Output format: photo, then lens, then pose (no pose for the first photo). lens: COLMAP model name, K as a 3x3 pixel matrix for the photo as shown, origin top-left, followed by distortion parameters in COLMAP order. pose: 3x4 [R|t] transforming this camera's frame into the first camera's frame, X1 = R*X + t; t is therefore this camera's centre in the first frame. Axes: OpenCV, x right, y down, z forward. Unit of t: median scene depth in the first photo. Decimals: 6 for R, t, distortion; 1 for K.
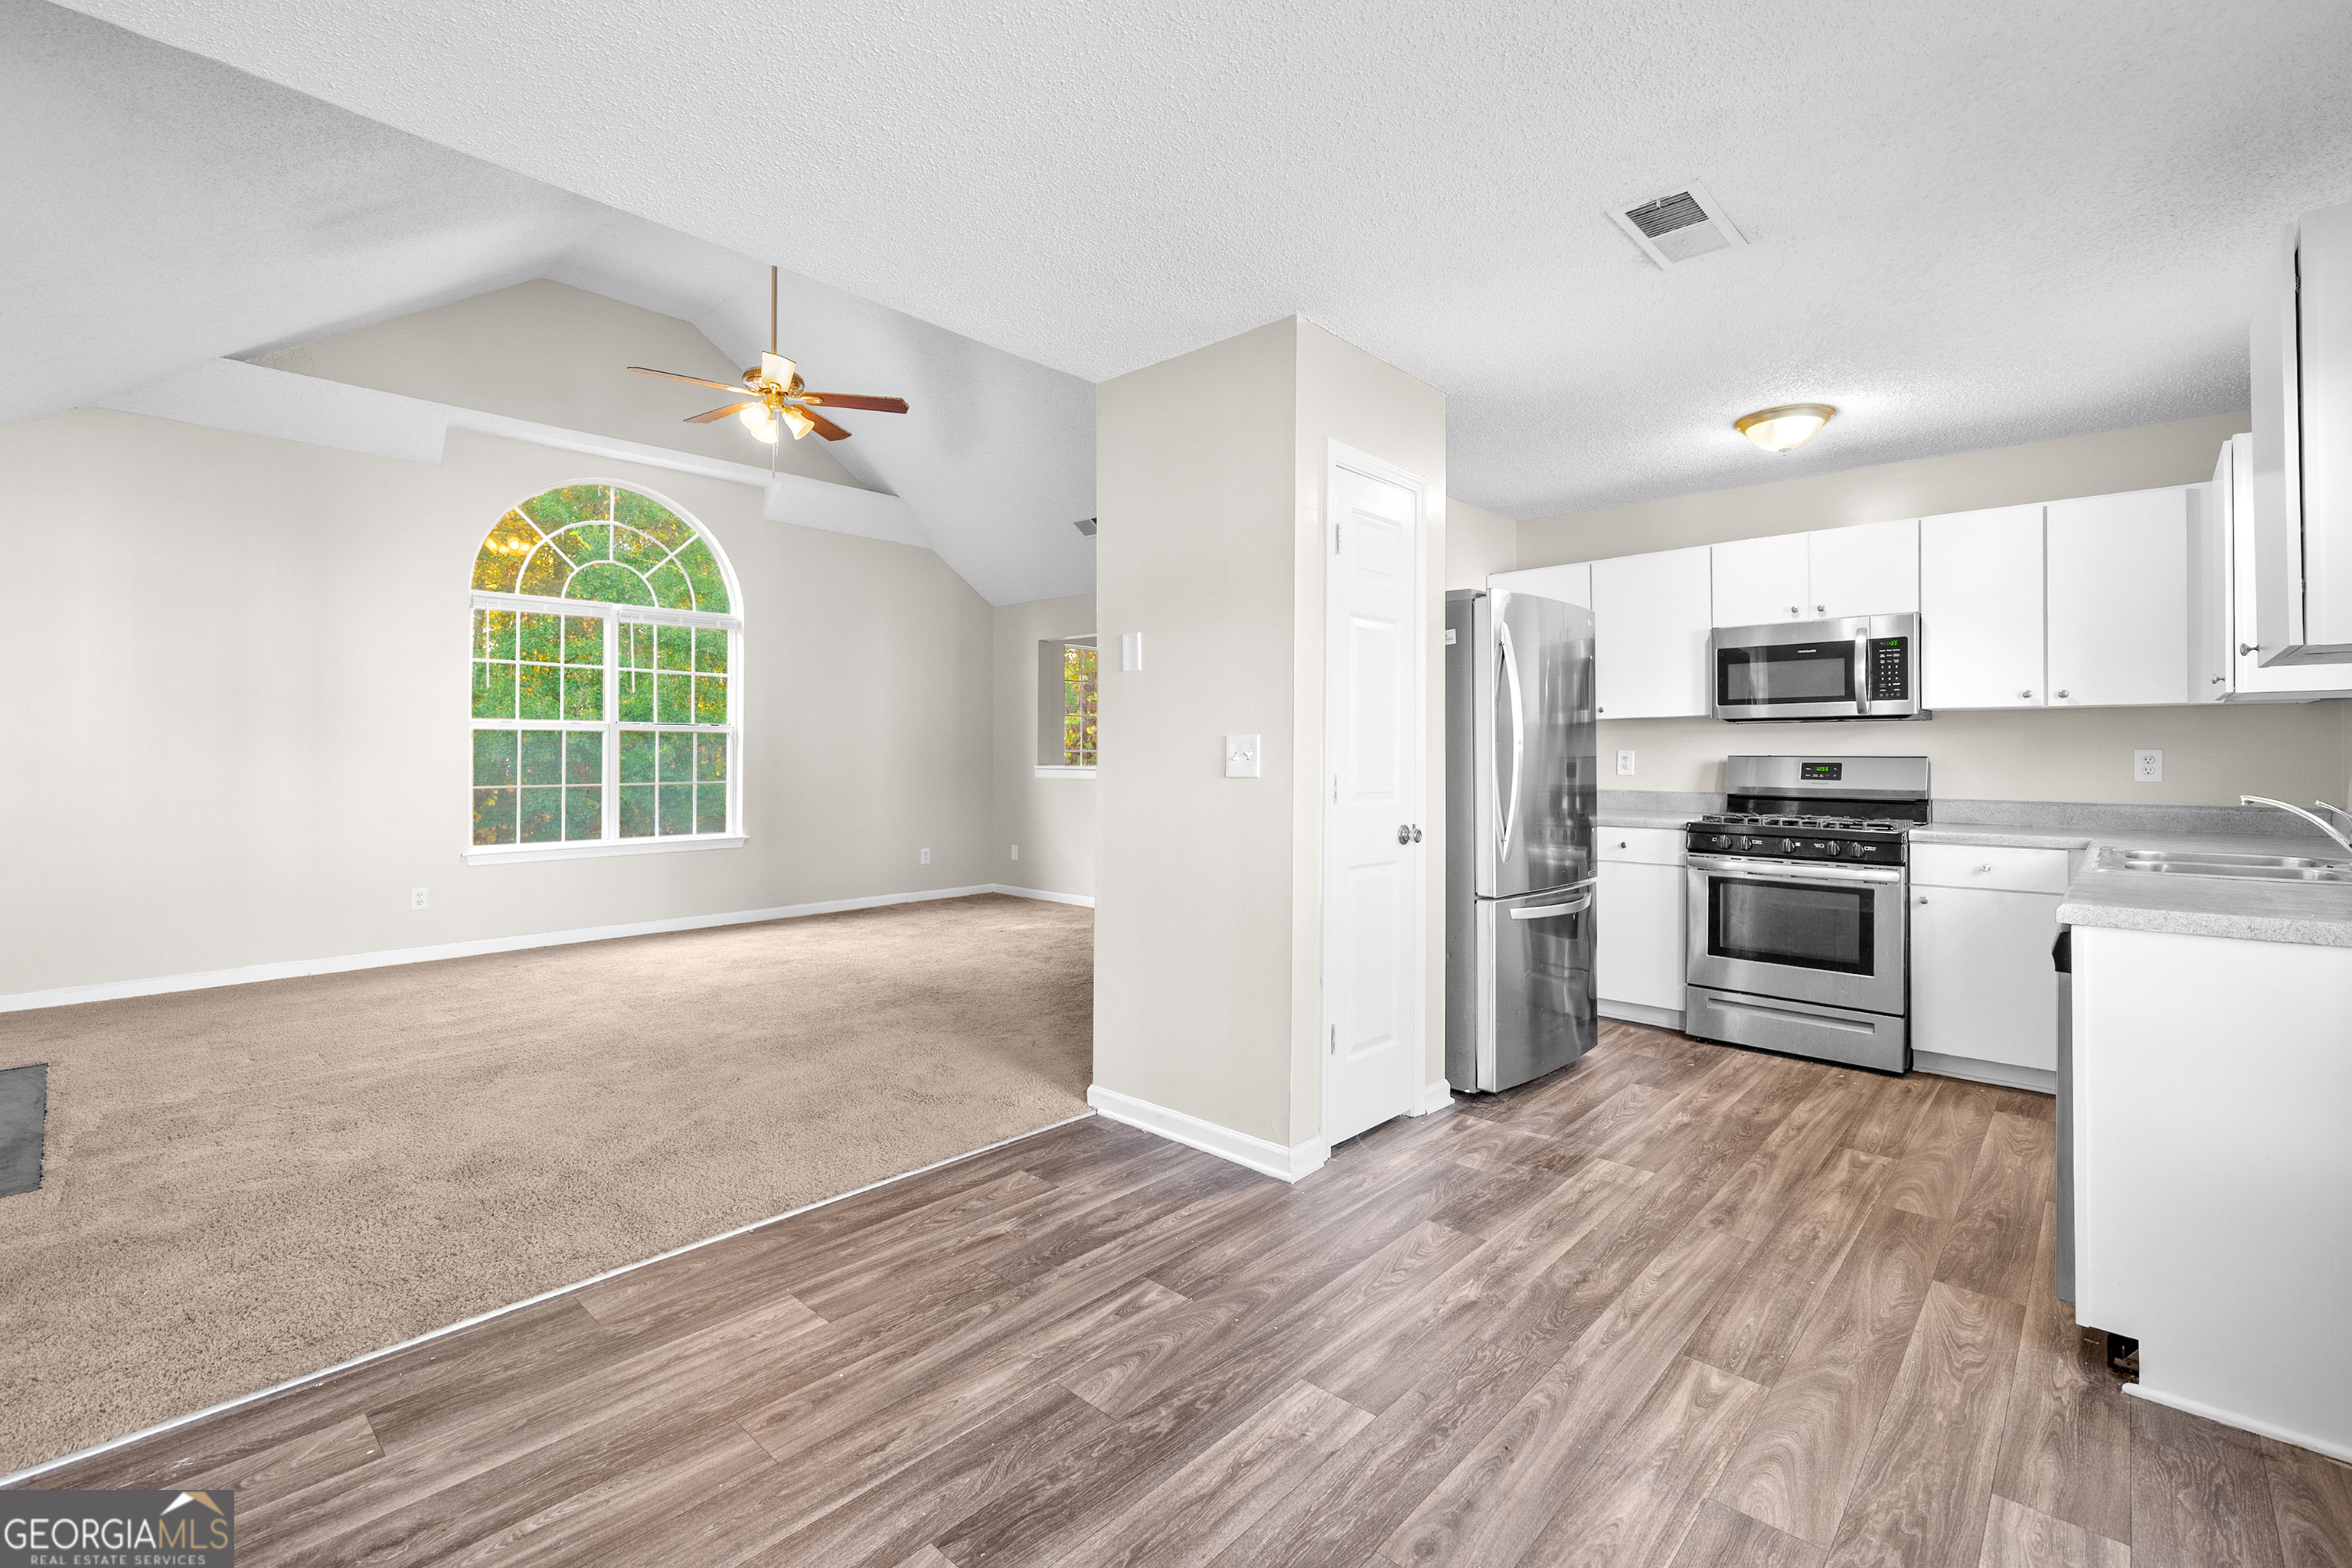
lens RADIAL K [[1024.0, 0, 1185.1], [0, 1024.0, 742.0], [0, 0, 1]] dist [0.005447, 0.000670]
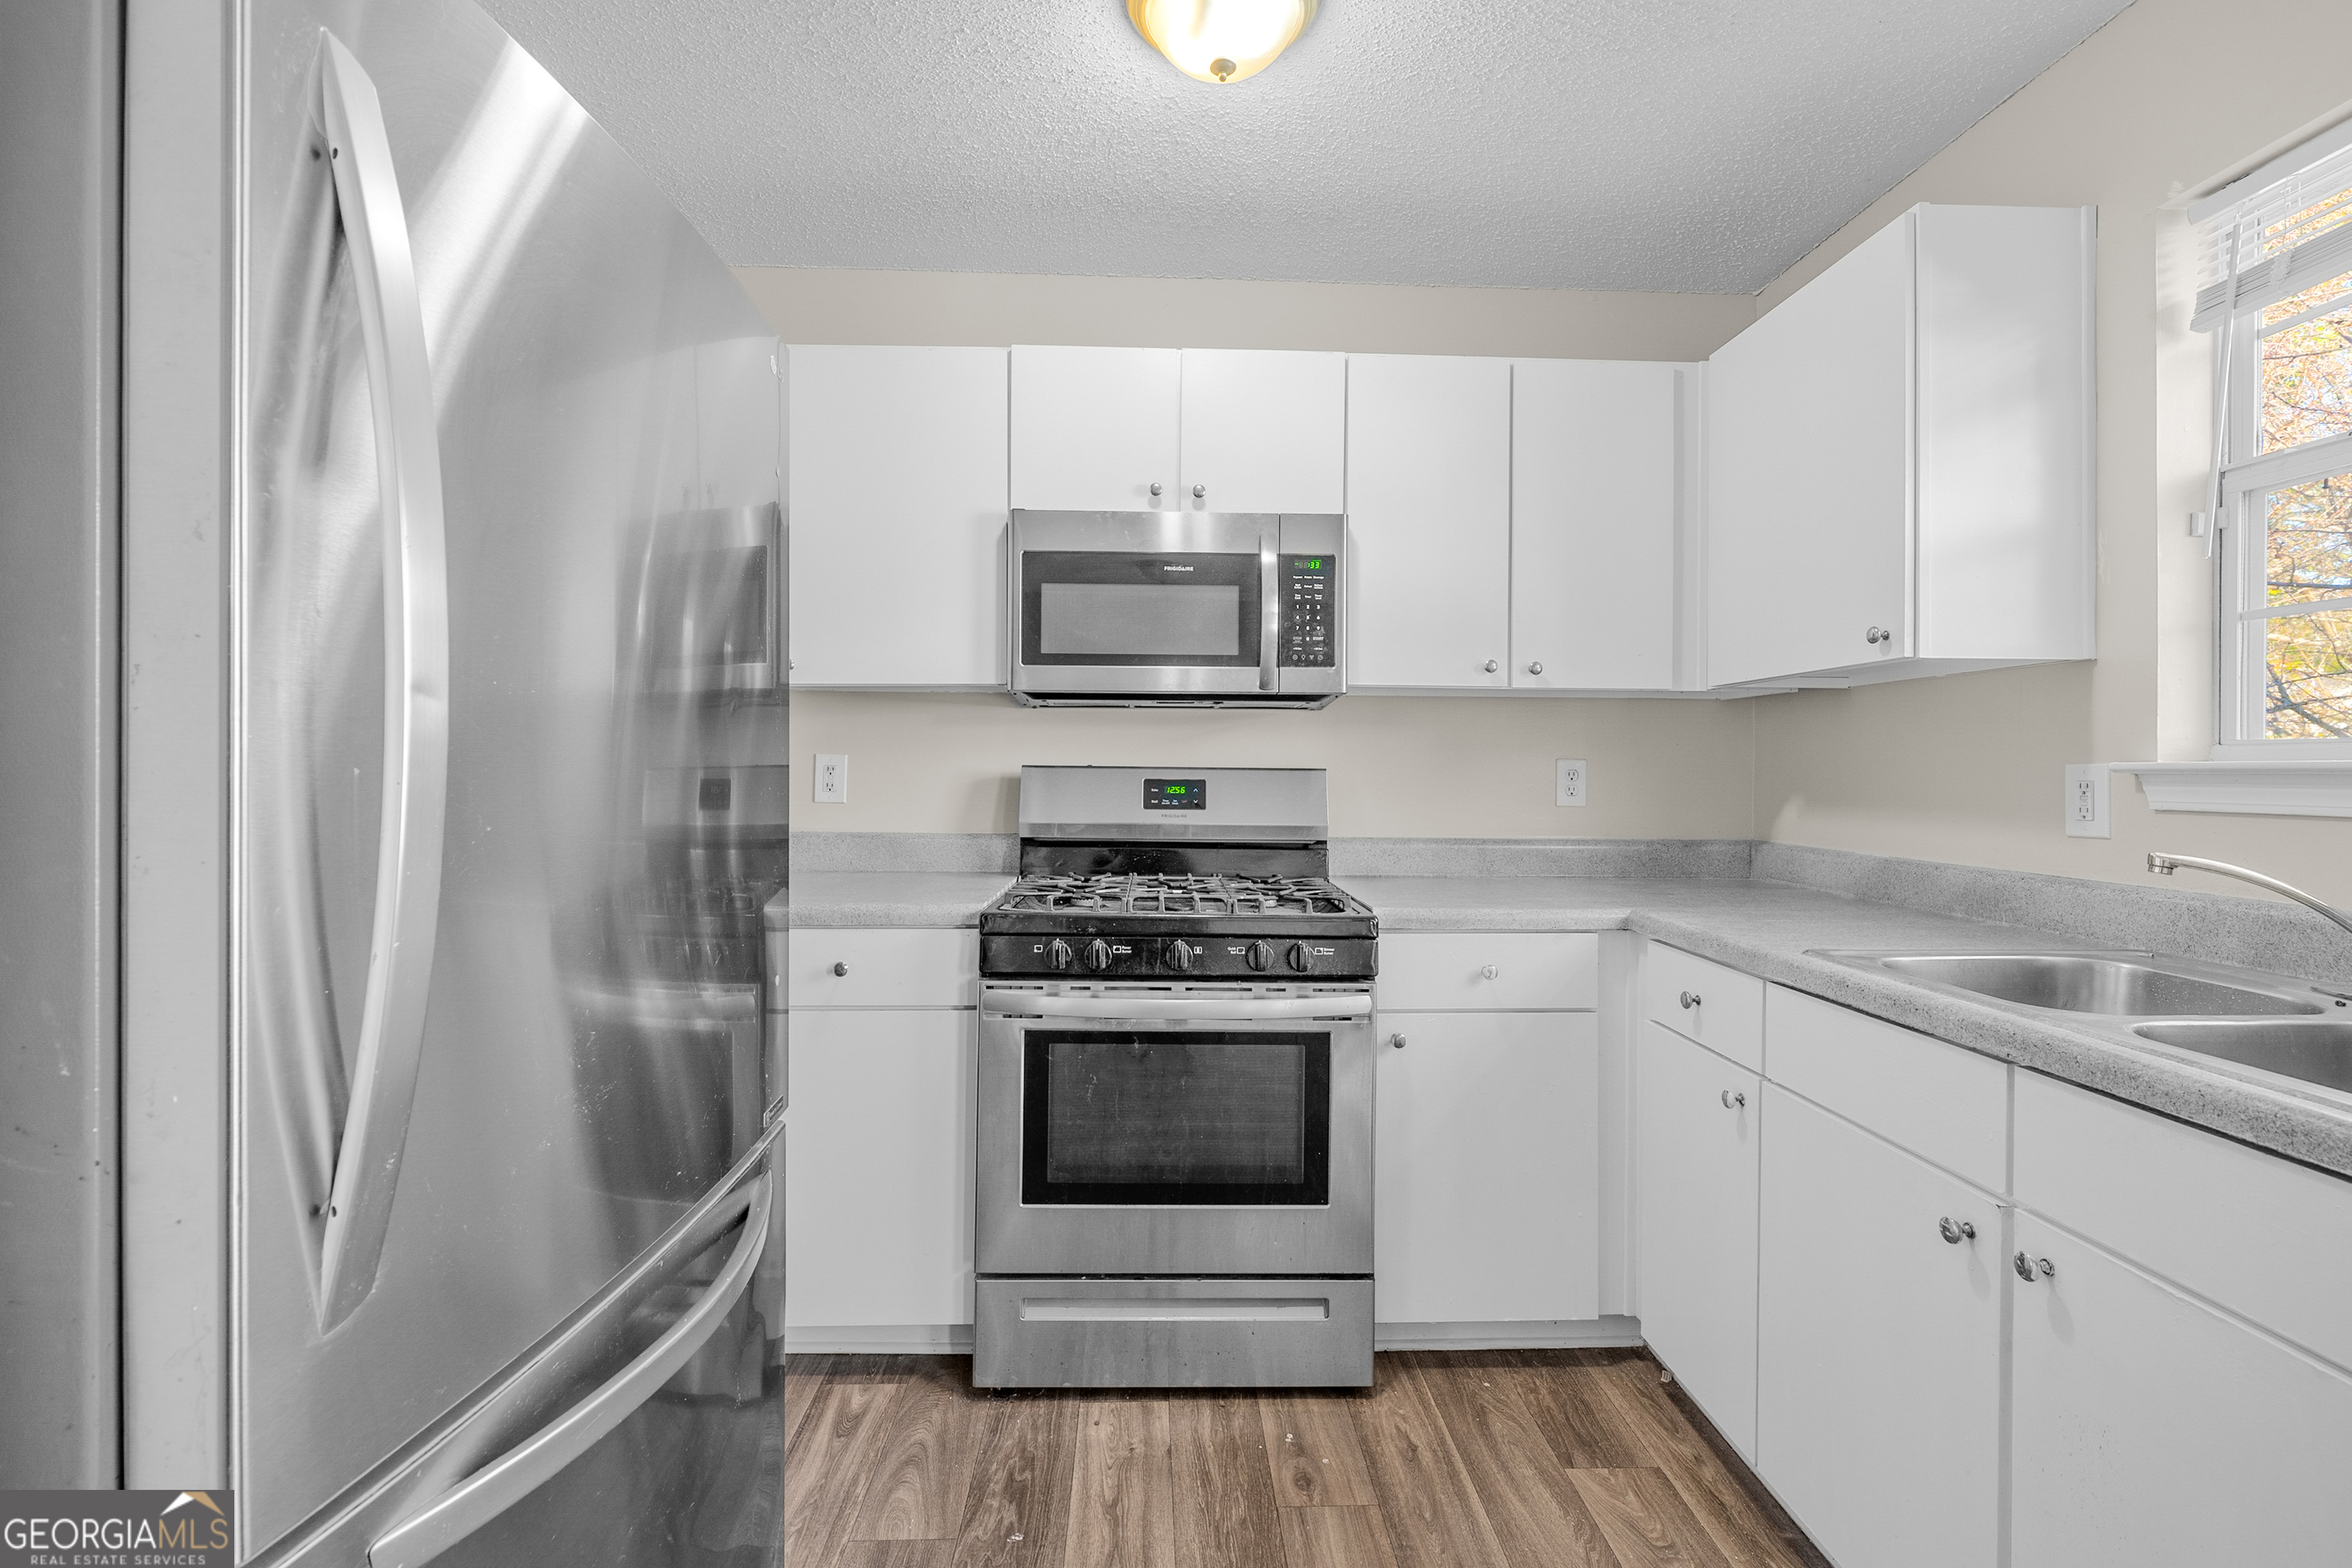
lens RADIAL K [[1024.0, 0, 1185.2], [0, 1024.0, 761.3], [0, 0, 1]] dist [0.005447, 0.000670]
pose [[0.704482, 0.009859, 0.709653, 0.233191], [-0.016098, 0.999868, 0.002089, 0.009649], [-0.709539, -0.012896, 0.704548, 0.620962]]
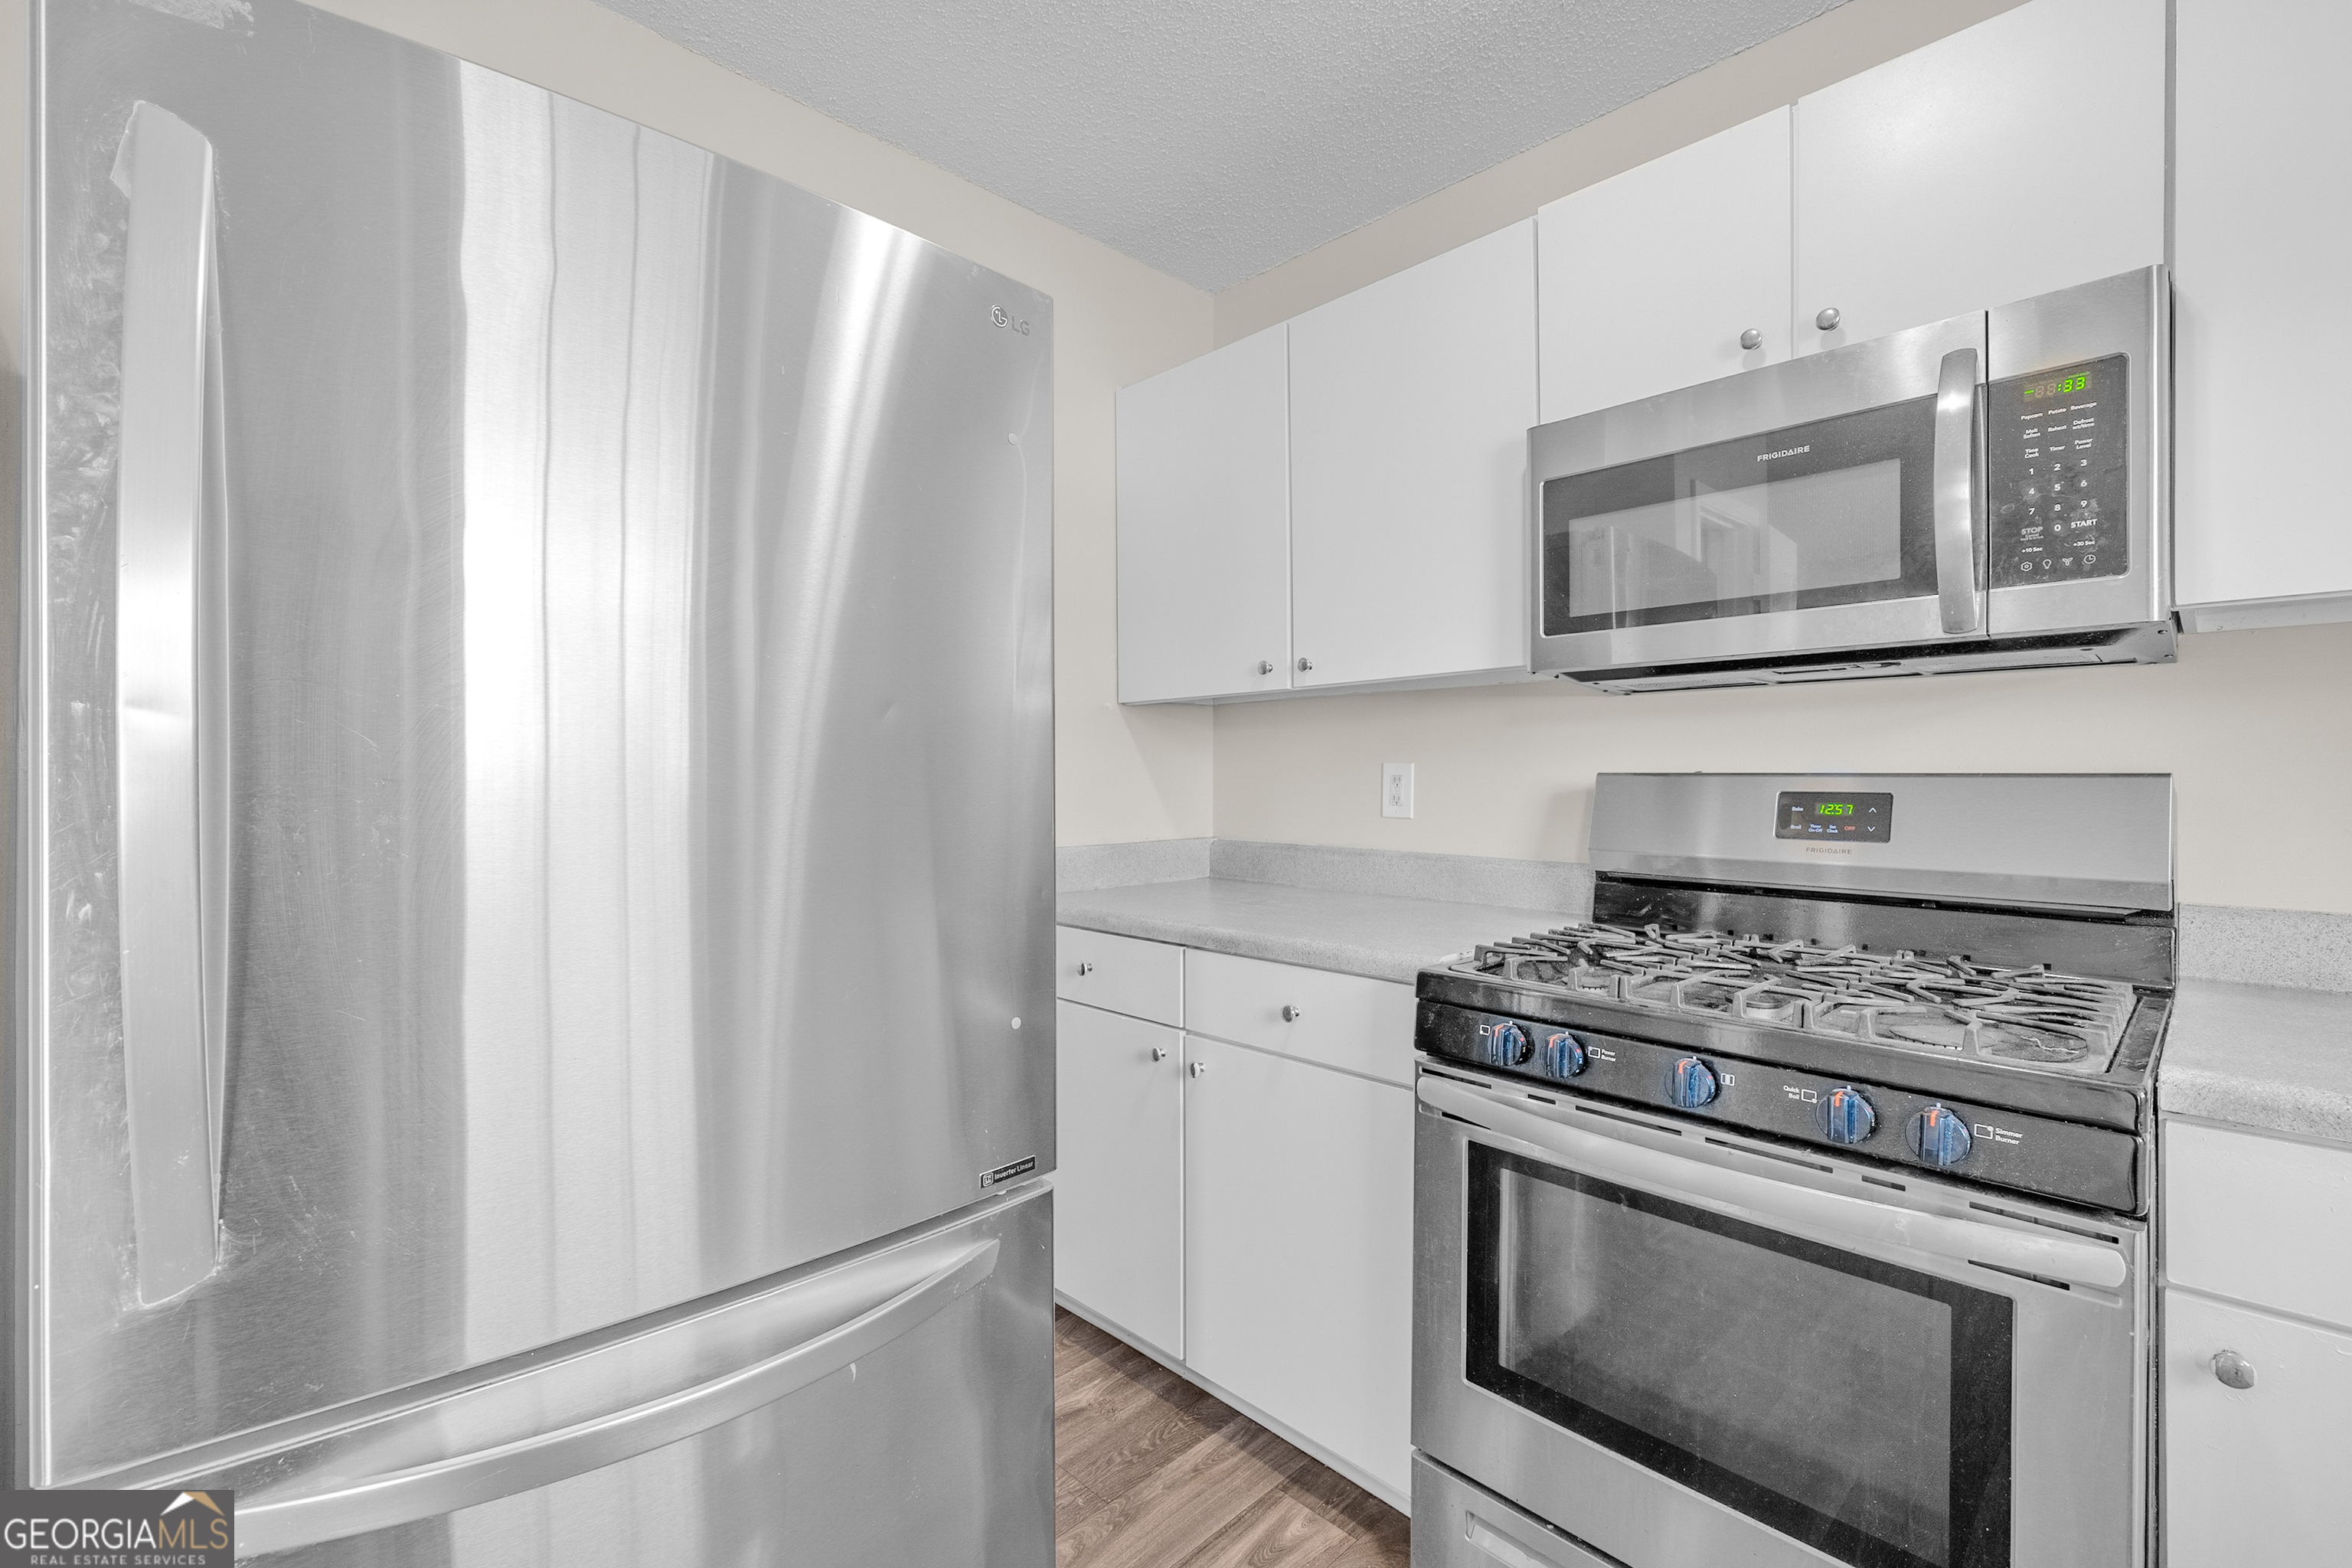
lens RADIAL K [[1024.0, 0, 1182.9], [0, 1024.0, 773.0], [0, 0, 1]] dist [0.005447, 0.000670]
pose [[0.998949, -0.003782, -0.045686, 0.425860], [0.004294, 0.999929, 0.011105, 0.009172], [0.045641, -0.011290, 0.998894, 0.657622]]
